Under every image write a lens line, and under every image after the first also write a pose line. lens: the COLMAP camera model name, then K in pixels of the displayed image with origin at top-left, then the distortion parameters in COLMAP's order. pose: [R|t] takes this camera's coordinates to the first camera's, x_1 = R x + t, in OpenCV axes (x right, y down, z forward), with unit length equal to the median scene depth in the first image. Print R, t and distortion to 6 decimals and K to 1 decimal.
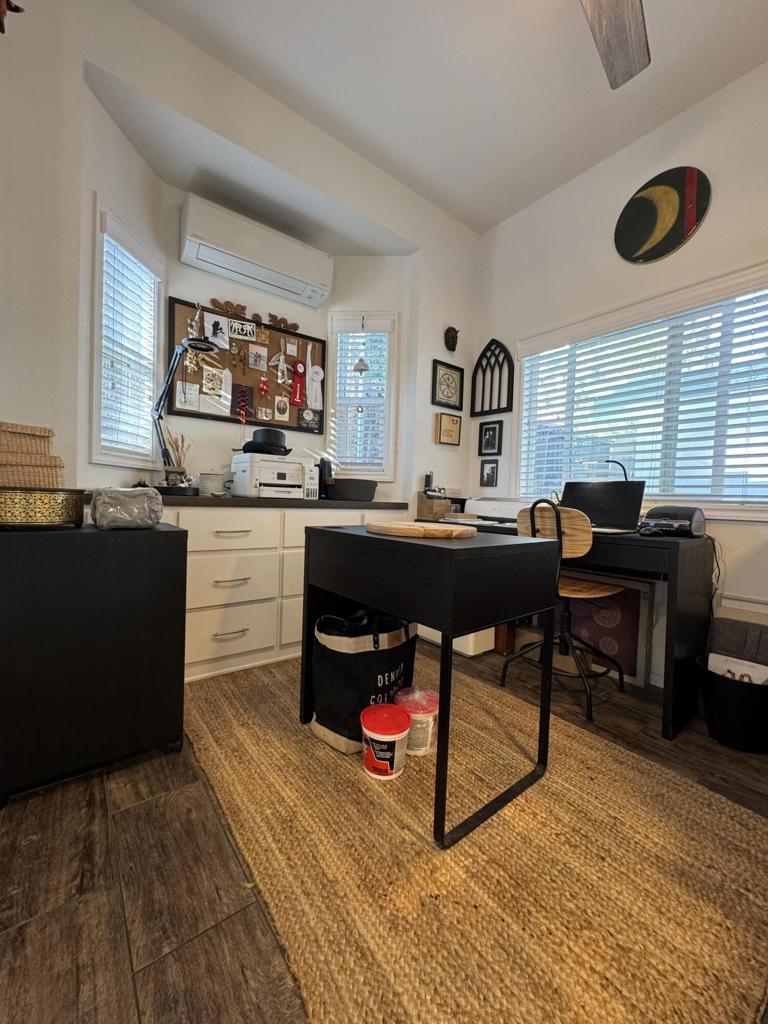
lens RADIAL K [[409.7, 0, 384.3], [0, 409.7, 510.0], [0, 0, 1]] dist [-0.002180, 0.000444]
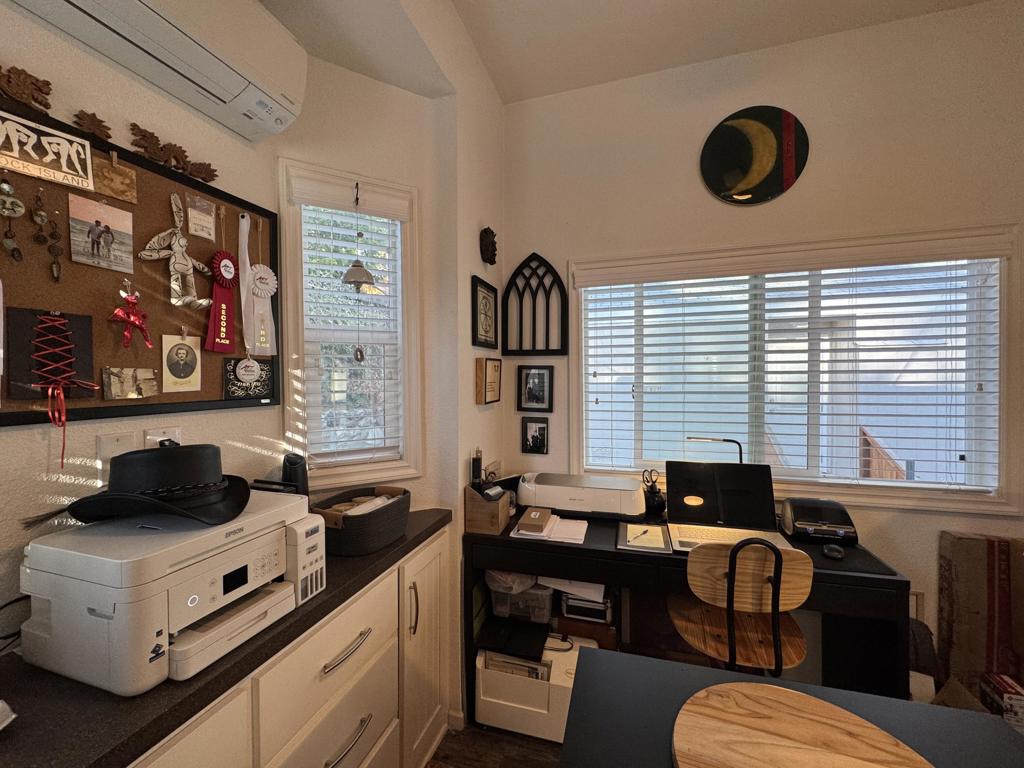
lens RADIAL K [[409.7, 0, 512.5], [0, 409.7, 382.1], [0, 0, 1]] dist [-0.002180, 0.000444]
pose [[0.818129, -0.046756, 0.573130, -0.208191], [0.051538, 0.998640, 0.007901, -0.208889], [-0.572720, 0.023074, 0.819426, 0.457602]]
